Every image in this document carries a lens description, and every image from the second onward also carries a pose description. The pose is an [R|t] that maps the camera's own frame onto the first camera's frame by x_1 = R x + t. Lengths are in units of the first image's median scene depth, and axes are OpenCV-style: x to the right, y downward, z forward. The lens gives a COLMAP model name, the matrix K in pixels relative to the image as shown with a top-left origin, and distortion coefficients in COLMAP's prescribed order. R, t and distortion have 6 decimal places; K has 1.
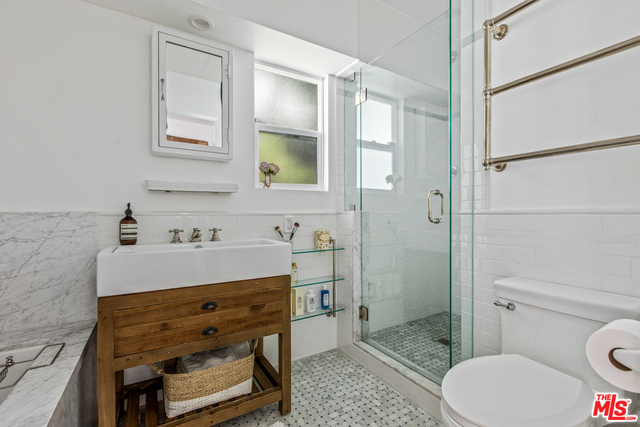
lens RADIAL K [[289.7, 0, 316.1], [0, 289.7, 215.5], [0, 0, 1]] dist [-0.001114, -0.001956]
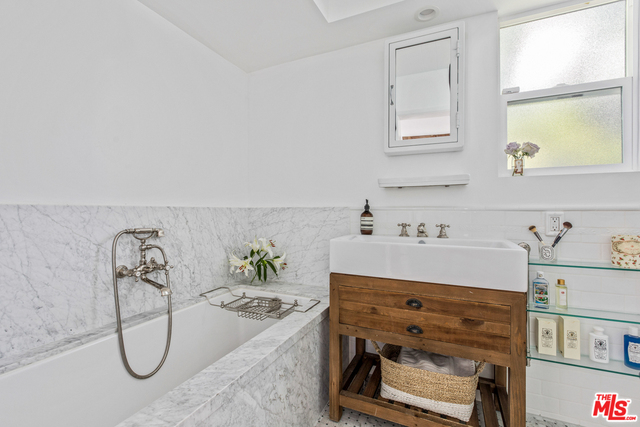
lens RADIAL K [[289.7, 0, 315.8], [0, 289.7, 208.4], [0, 0, 1]] dist [-0.001114, -0.001956]
pose [[0.550730, 0.000210, -0.834683, 0.232326], [-0.006466, 0.999971, -0.004015, -0.000443], [0.834658, 0.007608, 0.550716, 0.168043]]
